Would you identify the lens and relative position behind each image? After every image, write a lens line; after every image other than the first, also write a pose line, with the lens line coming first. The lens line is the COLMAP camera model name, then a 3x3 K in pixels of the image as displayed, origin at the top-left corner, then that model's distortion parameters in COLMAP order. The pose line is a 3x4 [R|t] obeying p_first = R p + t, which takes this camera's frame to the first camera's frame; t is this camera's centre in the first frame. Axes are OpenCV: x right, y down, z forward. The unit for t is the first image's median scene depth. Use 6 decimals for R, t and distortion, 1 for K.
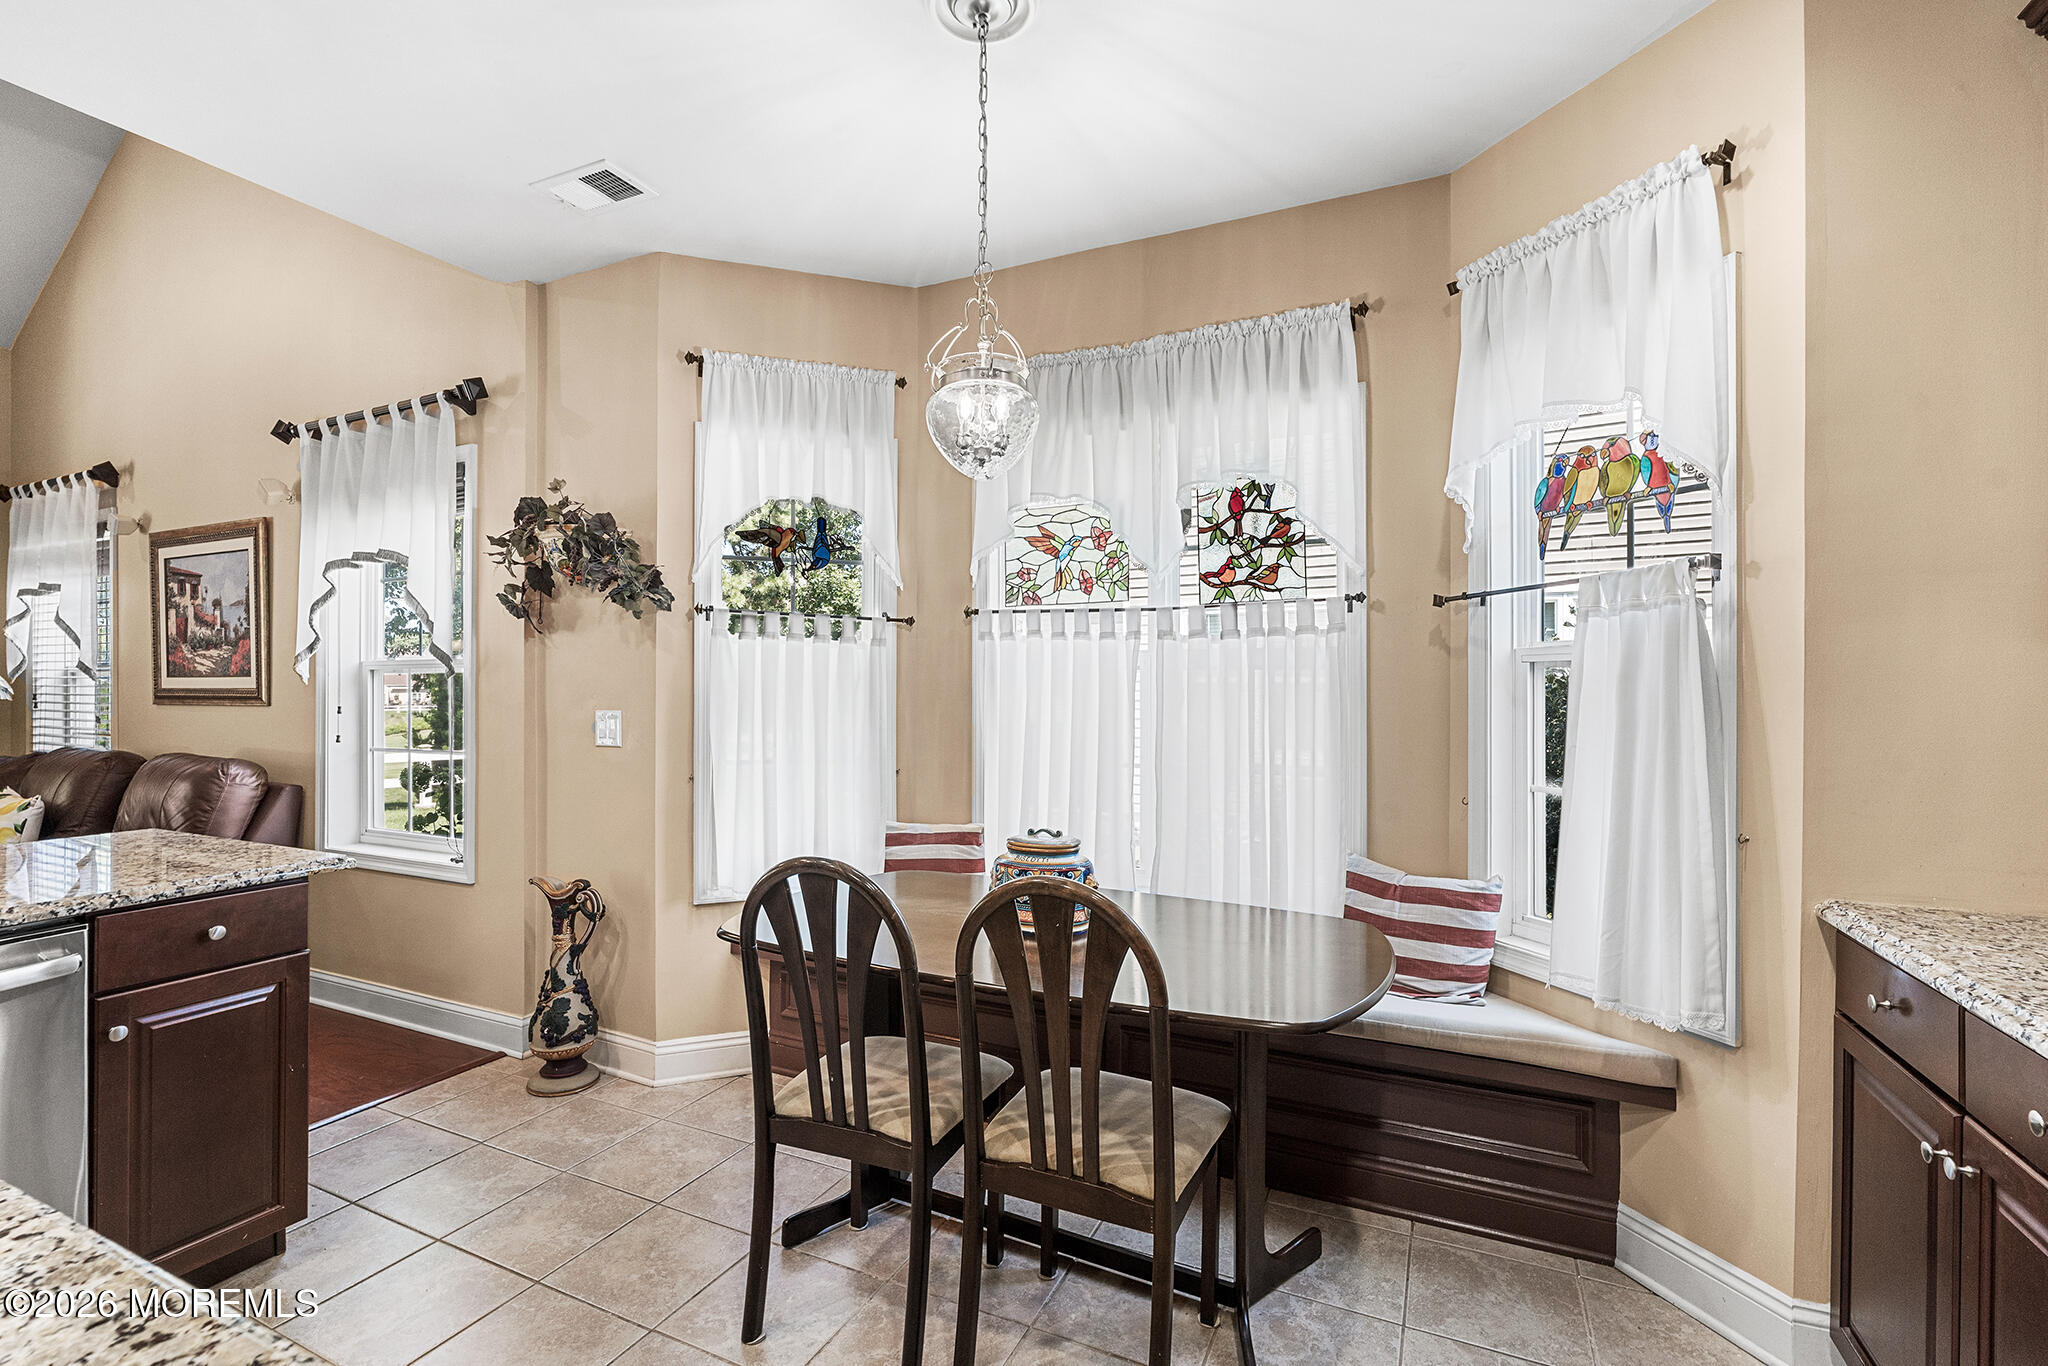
lens RADIAL K [[936.1, 0, 1009.5], [0, 936.1, 683.0], [0, 0, 1]] dist [0.001870, 0.000218]
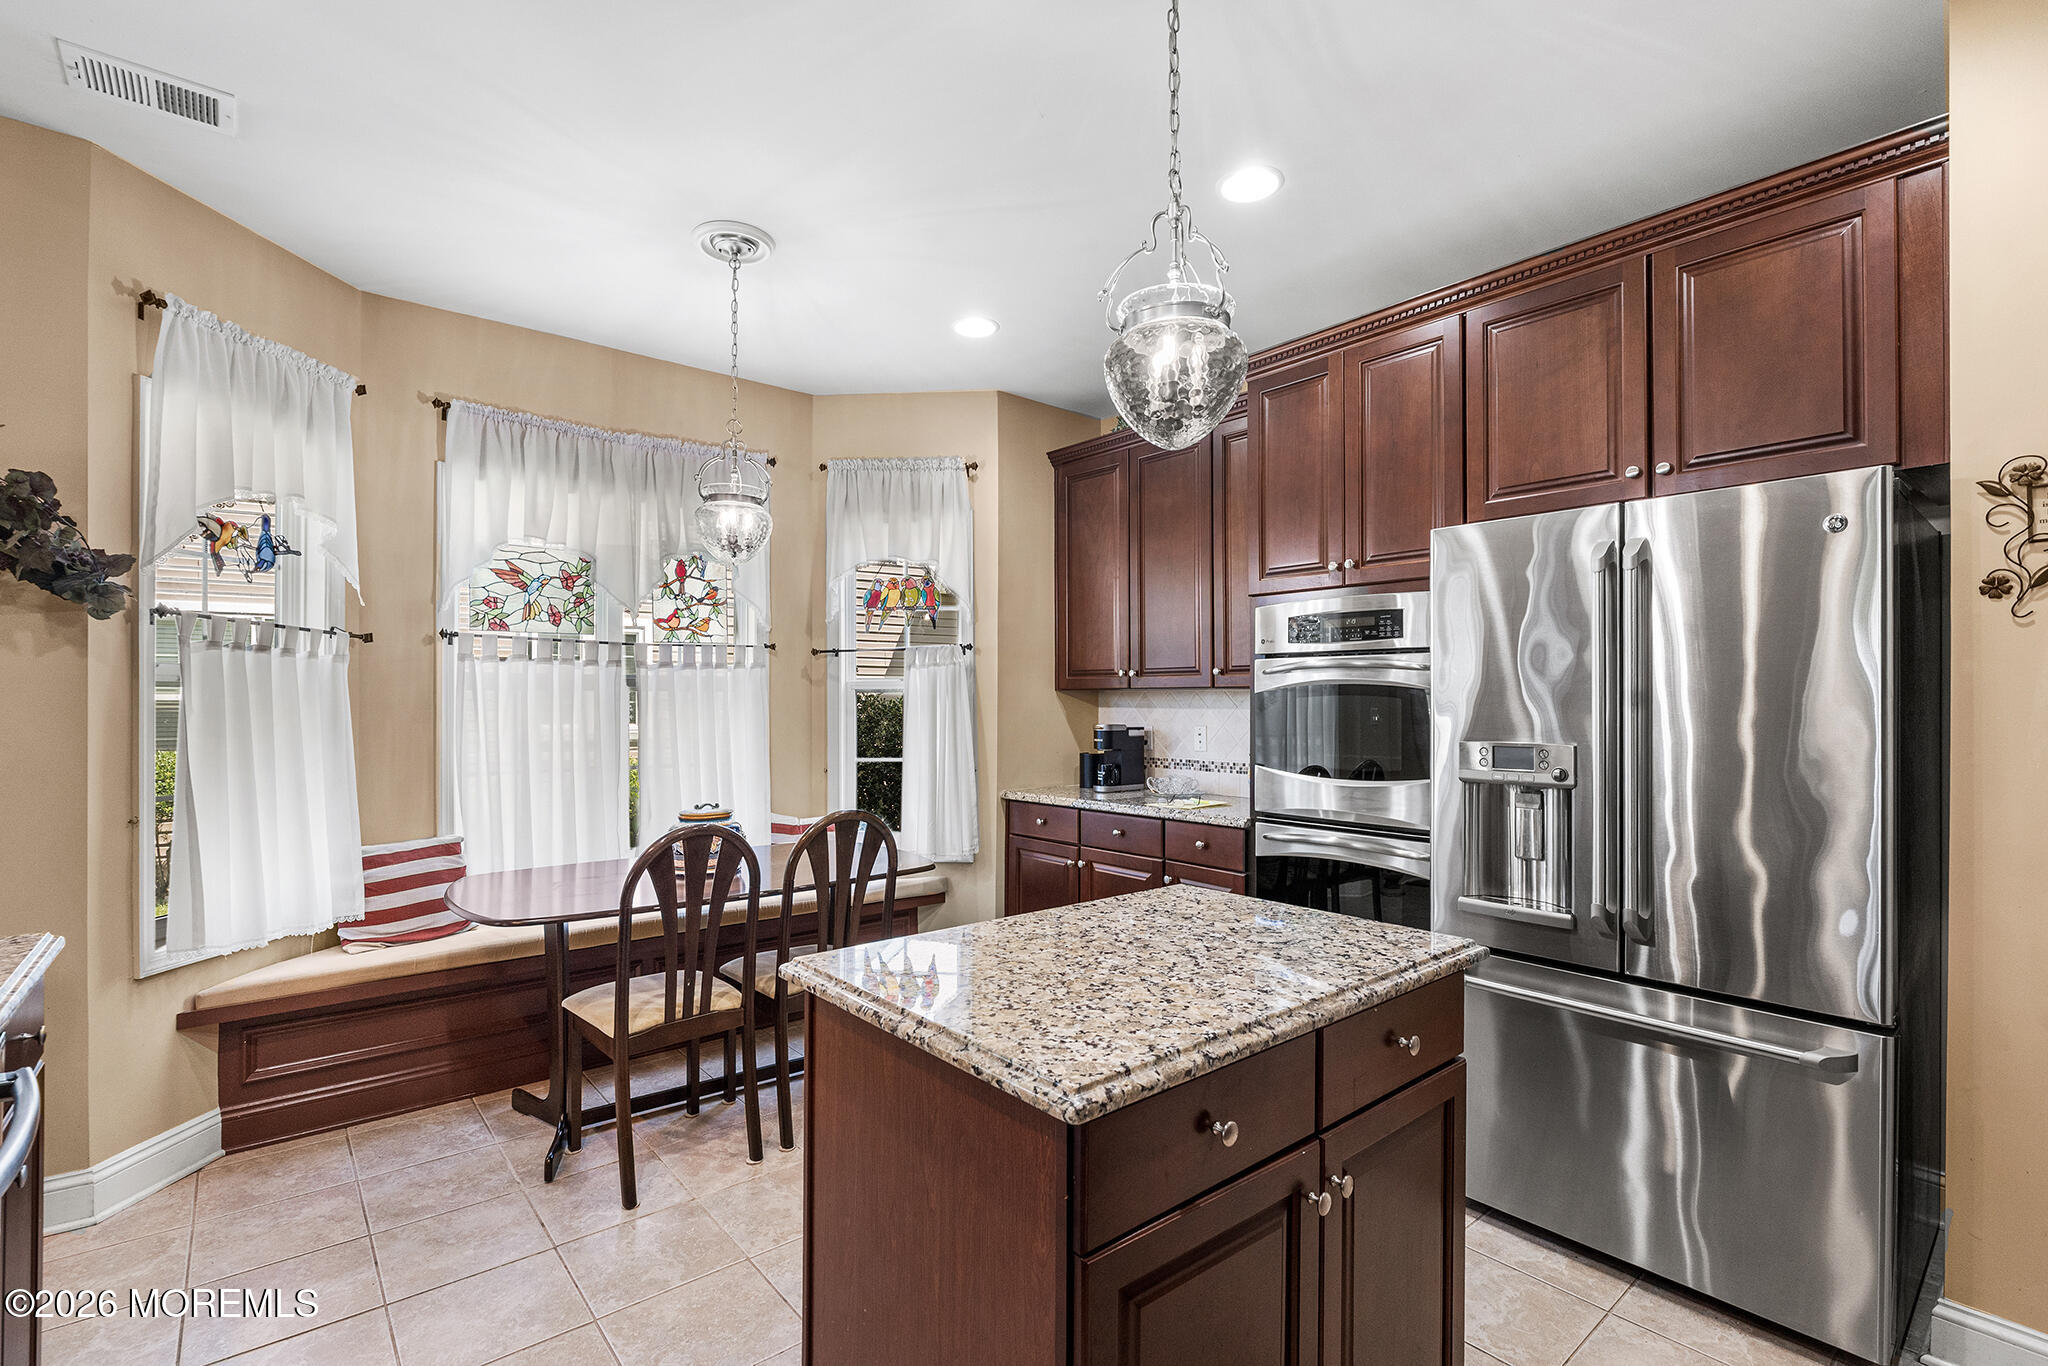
lens RADIAL K [[922.1, 0, 1022.2], [0, 922.1, 694.6], [0, 0, 1]] dist [0.000474, -0.001912]
pose [[0.410128, 0.006119, 0.912007, -0.702918], [0.001127, 0.999973, -0.007217, 0.000741], [-0.912027, 0.003988, 0.410110, -0.010243]]
